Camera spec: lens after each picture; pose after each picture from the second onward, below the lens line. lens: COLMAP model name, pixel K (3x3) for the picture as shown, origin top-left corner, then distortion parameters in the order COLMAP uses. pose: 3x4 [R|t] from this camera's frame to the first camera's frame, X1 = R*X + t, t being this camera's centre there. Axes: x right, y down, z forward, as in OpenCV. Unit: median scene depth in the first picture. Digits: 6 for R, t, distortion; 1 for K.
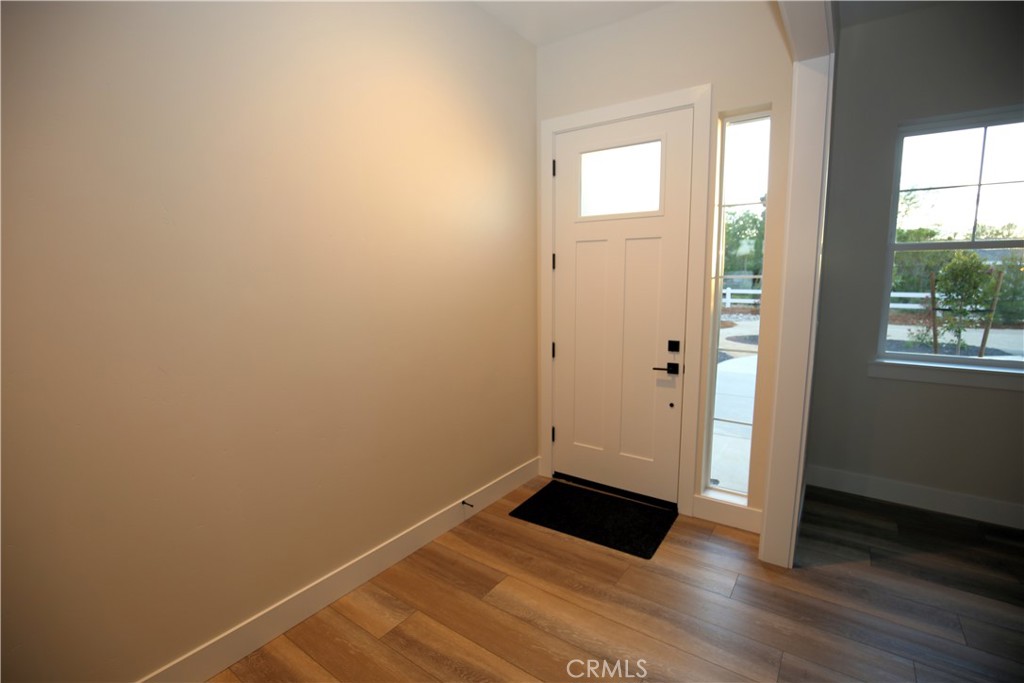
lens RADIAL K [[471.2, 0, 506.2], [0, 471.2, 345.5], [0, 0, 1]] dist [-0.038339, 0.007223]
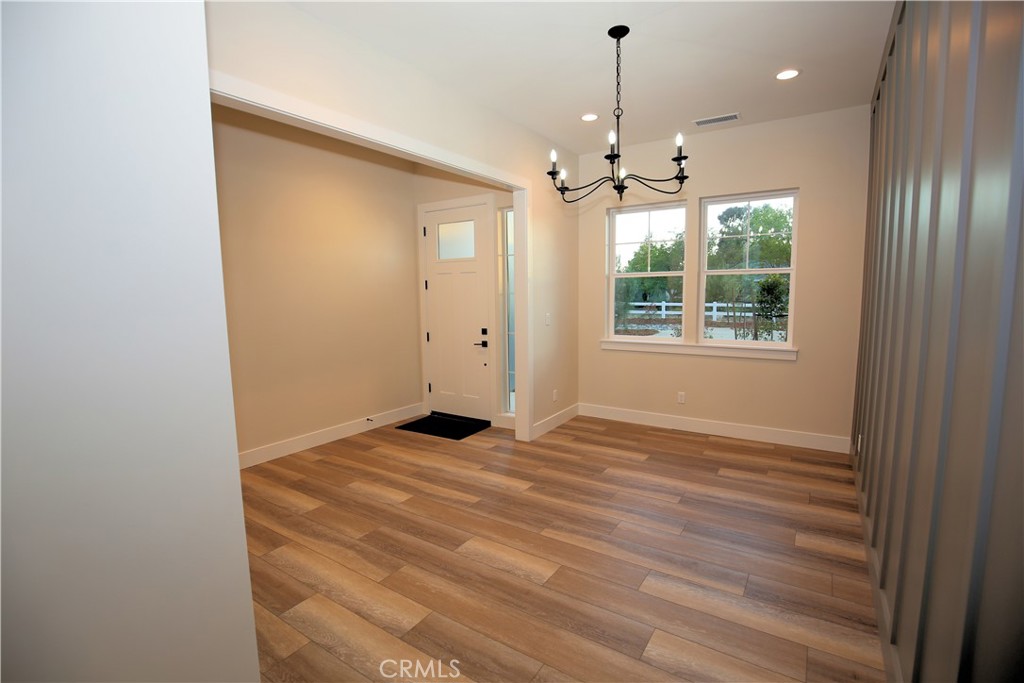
lens RADIAL K [[471.2, 0, 506.2], [0, 471.2, 345.5], [0, 0, 1]] dist [-0.038339, 0.007223]
pose [[0.999283, -0.009490, 0.036648, 0.373772], [0.010693, 0.999405, -0.032779, 0.115613], [-0.036316, 0.033147, 0.998790, -0.823840]]
